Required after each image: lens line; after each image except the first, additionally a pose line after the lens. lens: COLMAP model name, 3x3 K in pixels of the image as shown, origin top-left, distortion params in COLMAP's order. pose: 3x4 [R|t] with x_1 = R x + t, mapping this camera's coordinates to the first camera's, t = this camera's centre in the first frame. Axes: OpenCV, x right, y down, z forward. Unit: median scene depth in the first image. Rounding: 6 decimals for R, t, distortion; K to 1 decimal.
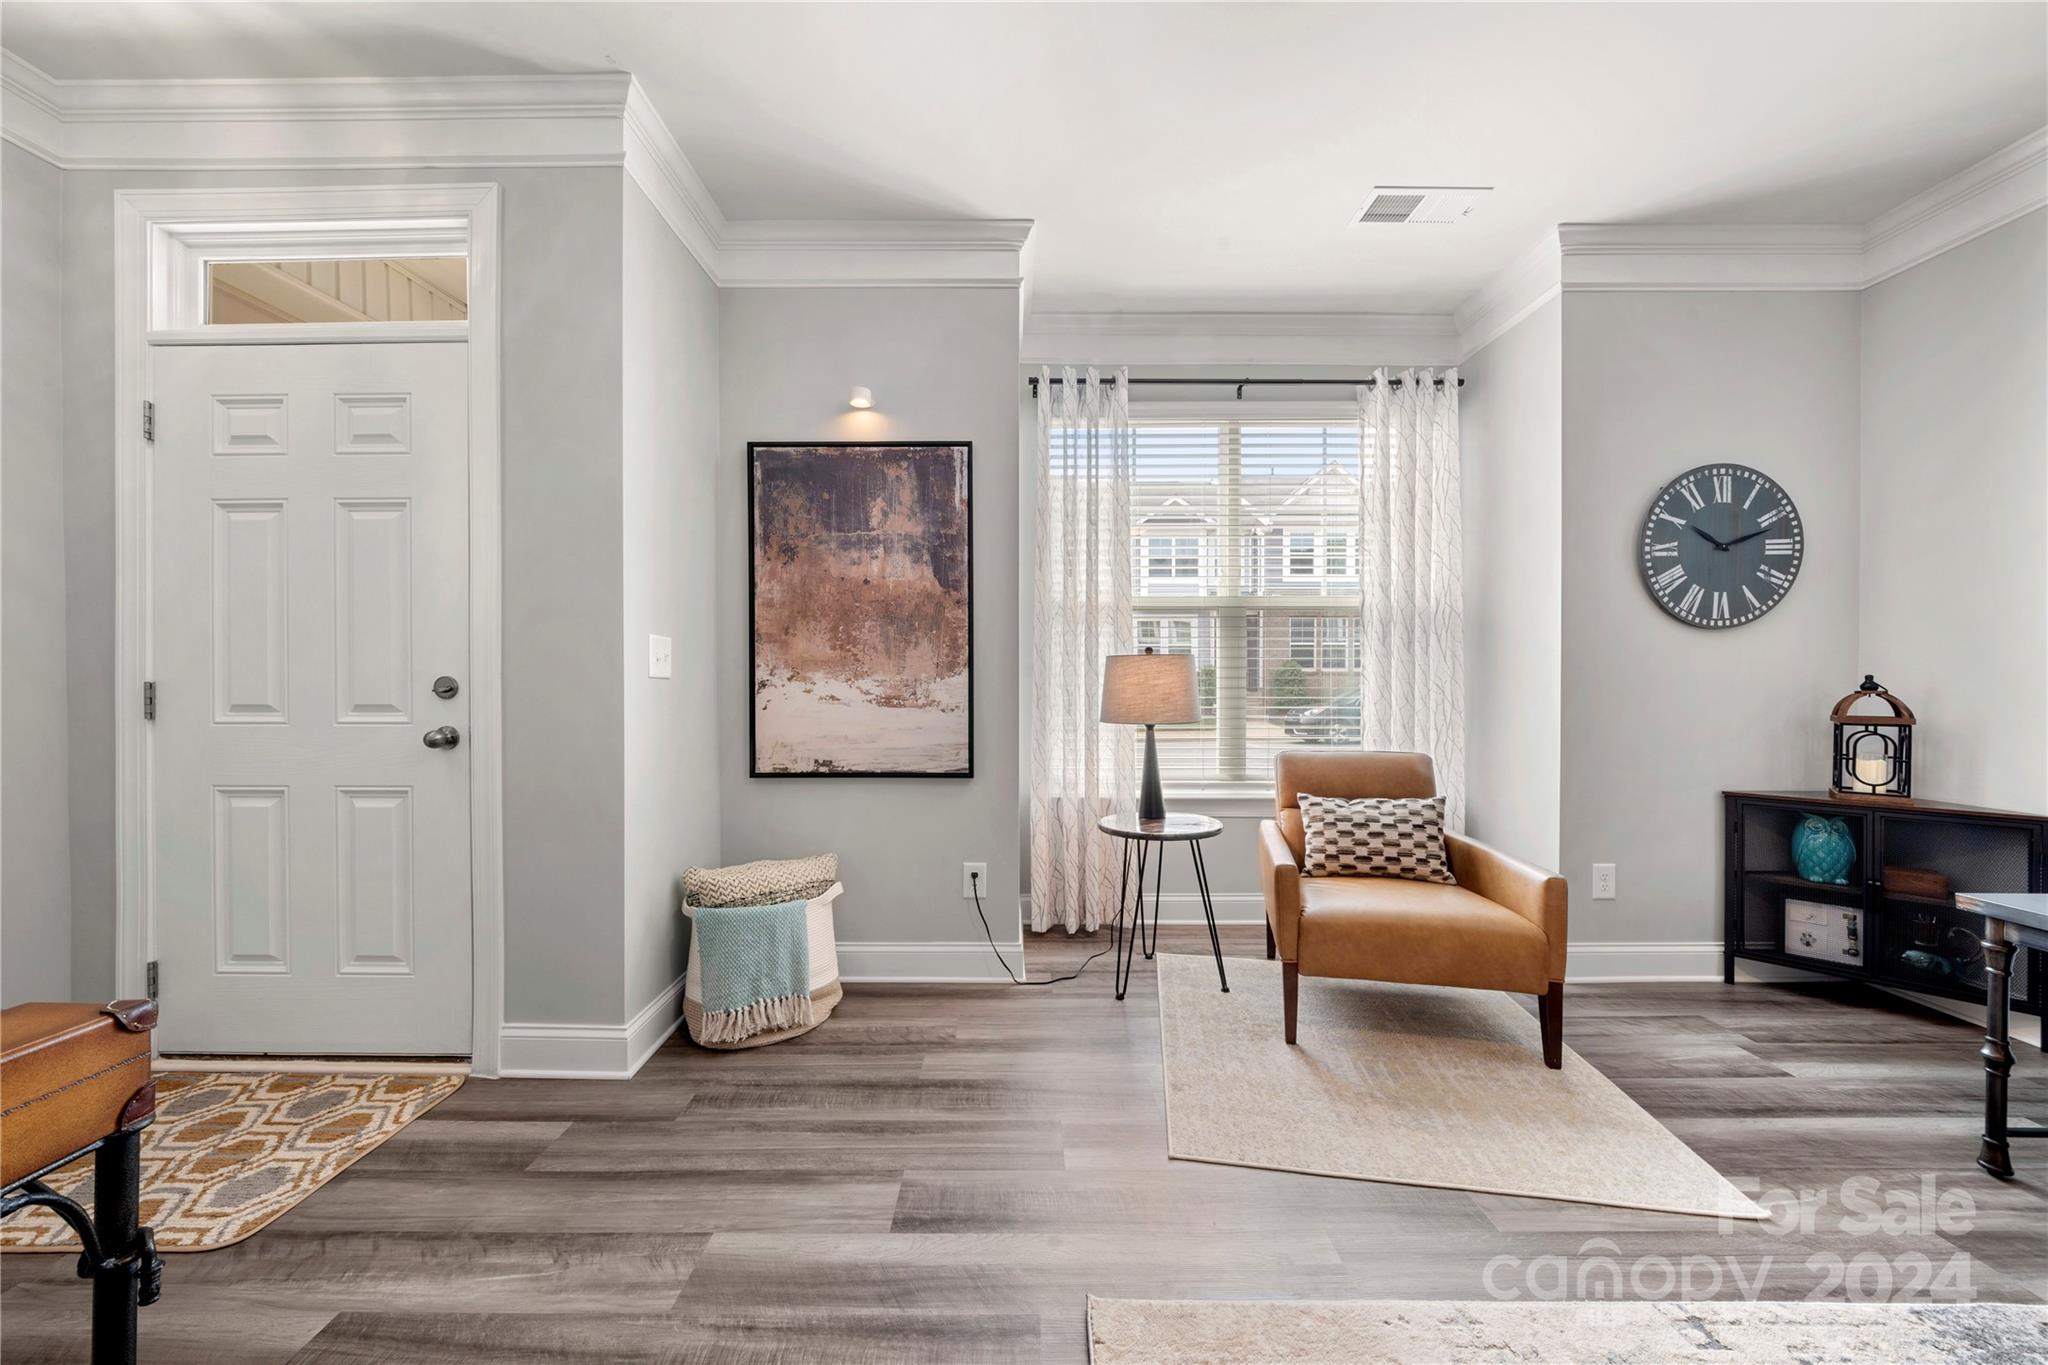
lens RADIAL K [[688.8, 0, 1022.6], [0, 688.8, 687.3], [0, 0, 1]] dist [-0.006611, -0.000038]
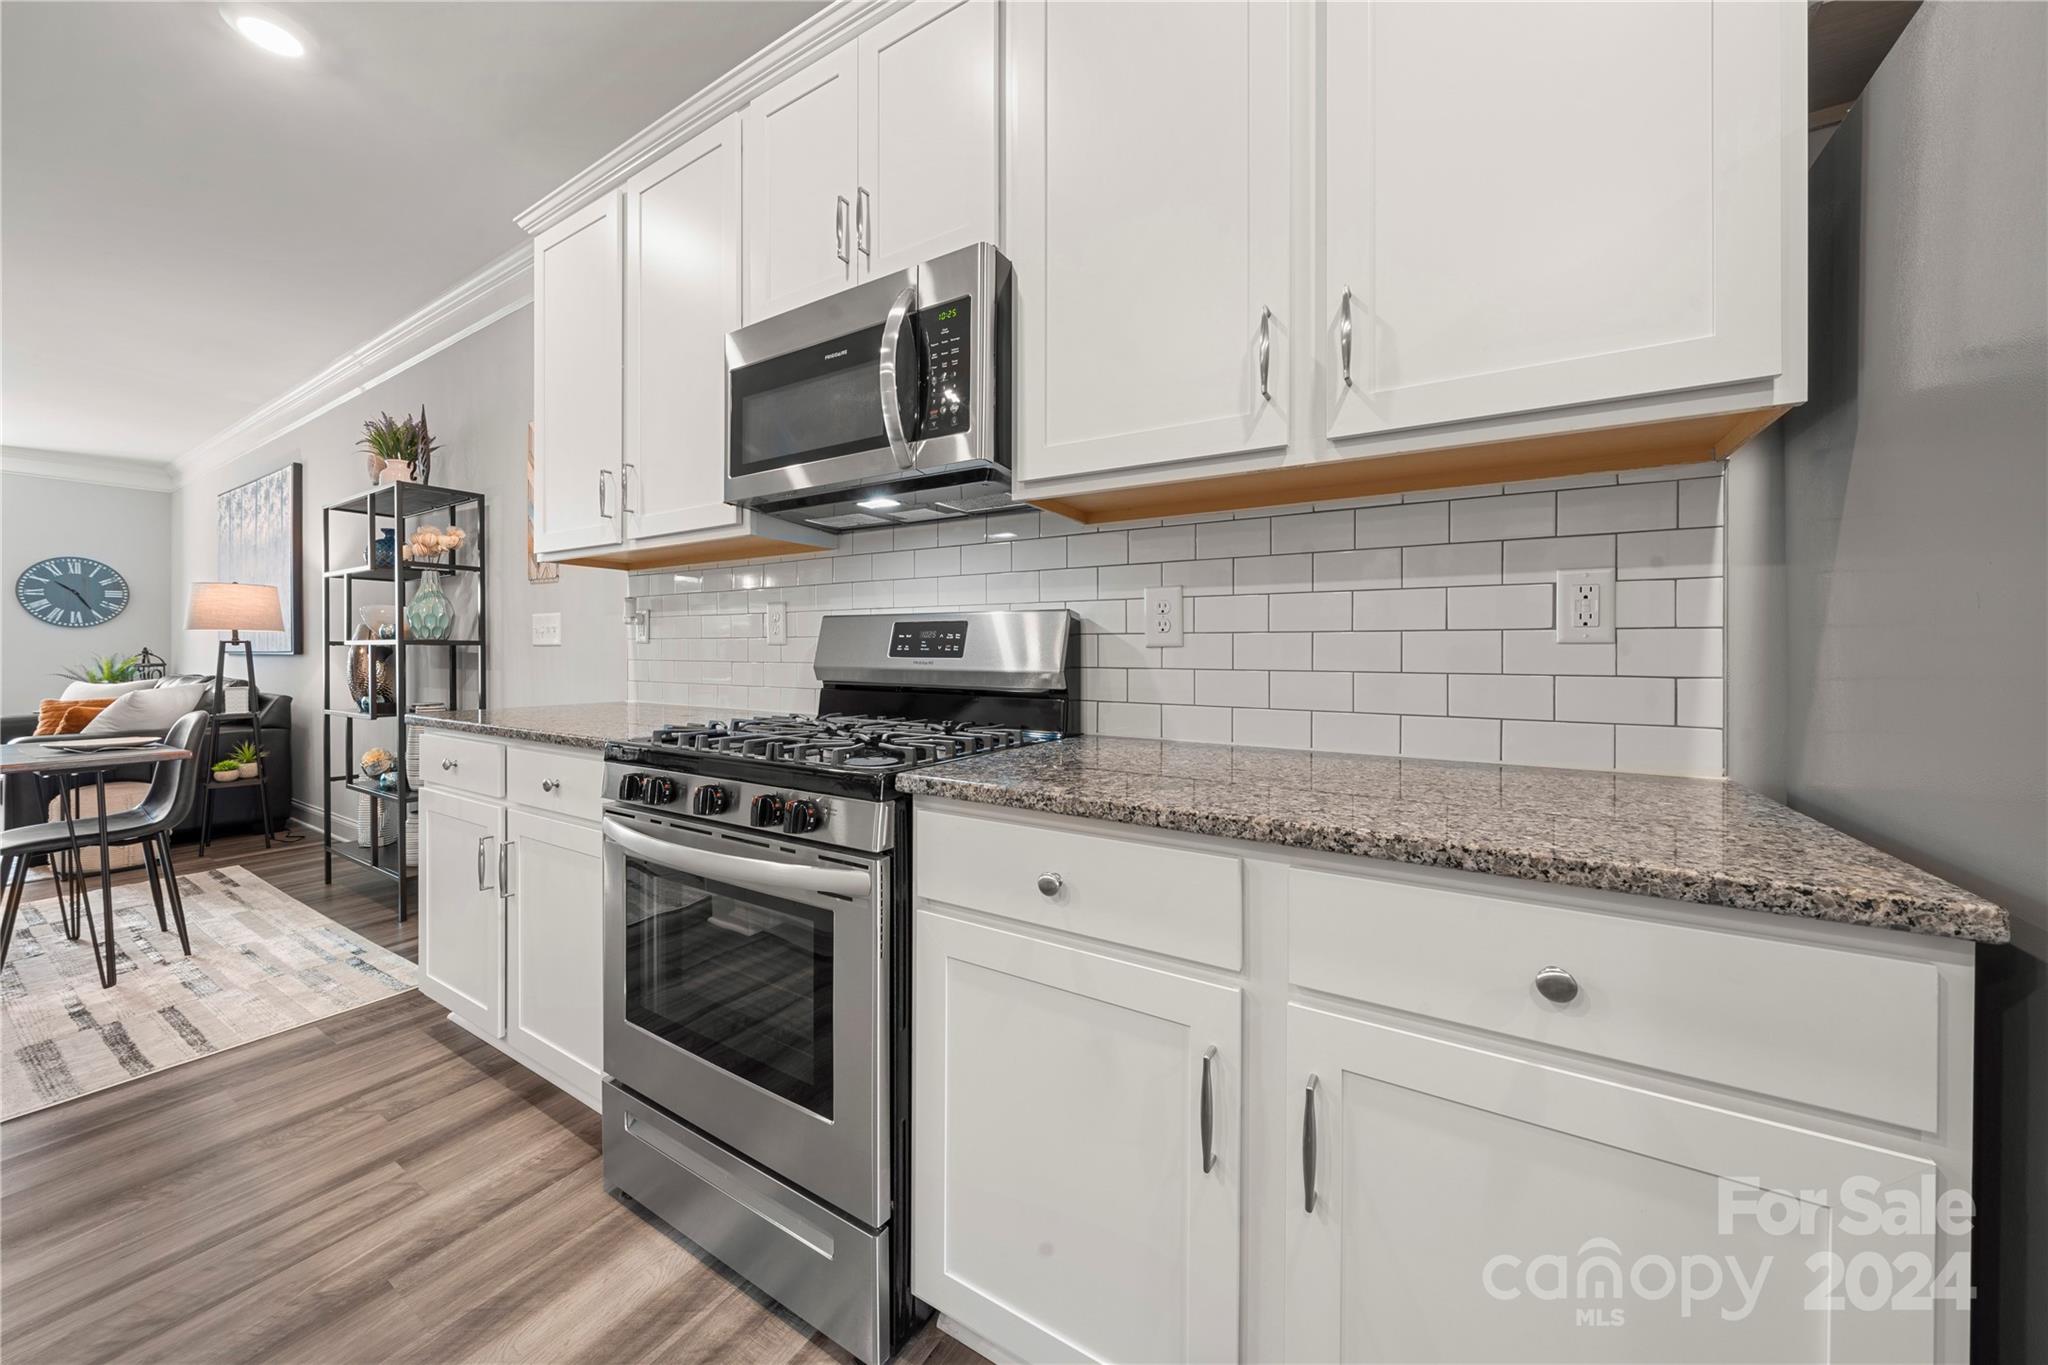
lens RADIAL K [[722.5, 0, 1011.0], [0, 722.5, 654.9], [0, 0, 1]] dist [-0.001342, -0.000008]
pose [[0.531179, -0.002966, 0.847255, 0.632215], [0.005407, 0.999985, 0.000111, 0.025809], [-0.847243, 0.004523, 0.531187, -3.024119]]
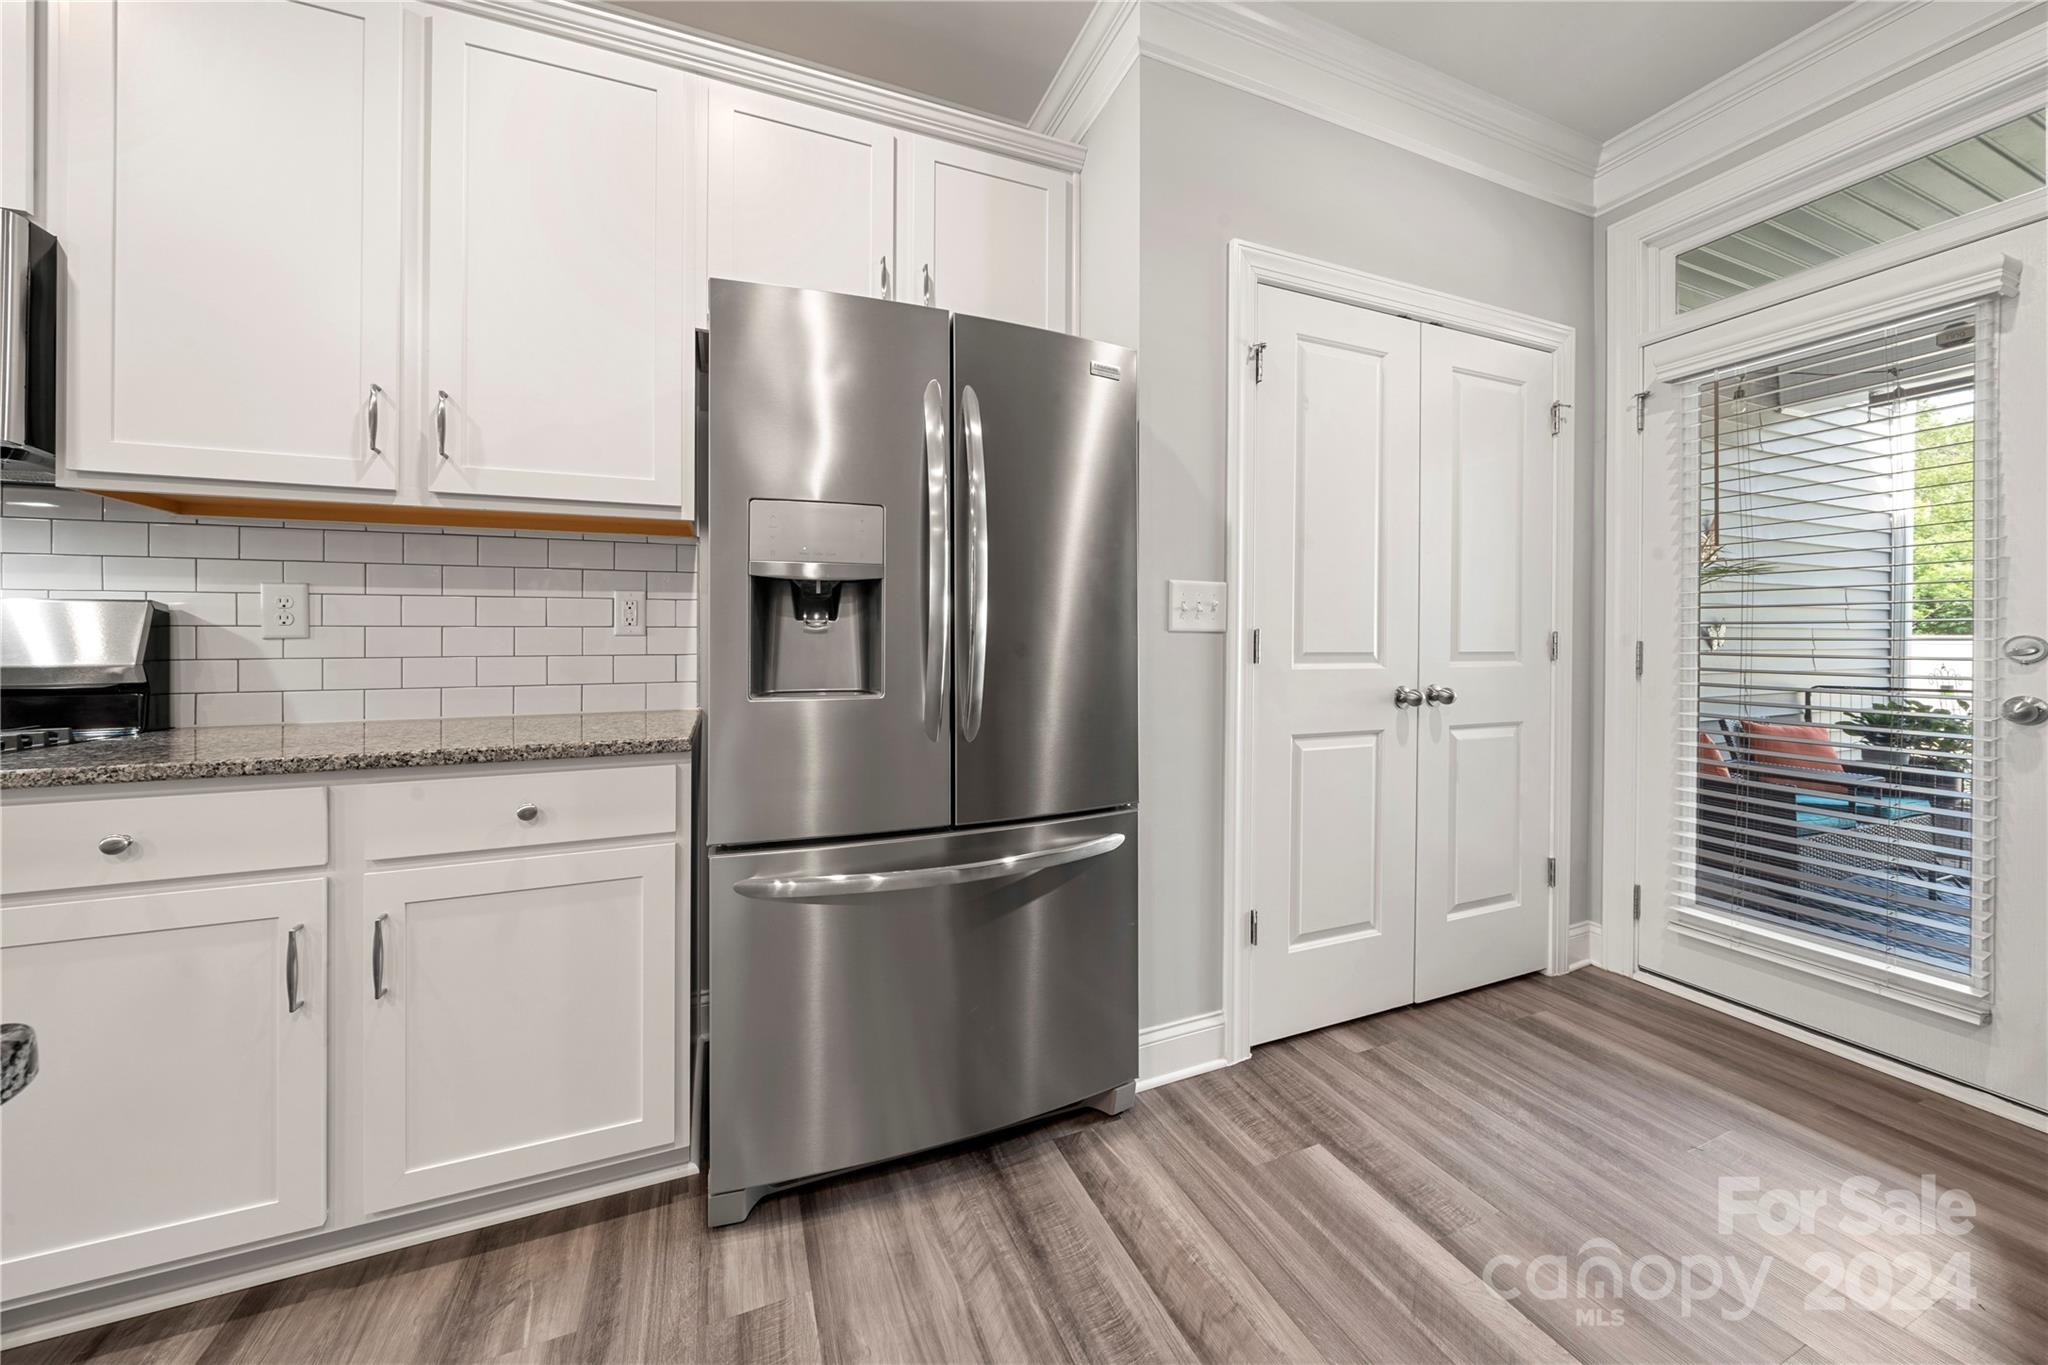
lens RADIAL K [[719.2, 0, 1024.5], [0, 719.2, 636.0], [0, 0, 1]] dist [-0.005465, -0.000013]
pose [[-0.379558, 0.006486, 0.925145, 0.350673], [0.012203, 0.999924, -0.002003, 0.027094], [-0.925087, 0.010529, -0.379609, -3.188789]]
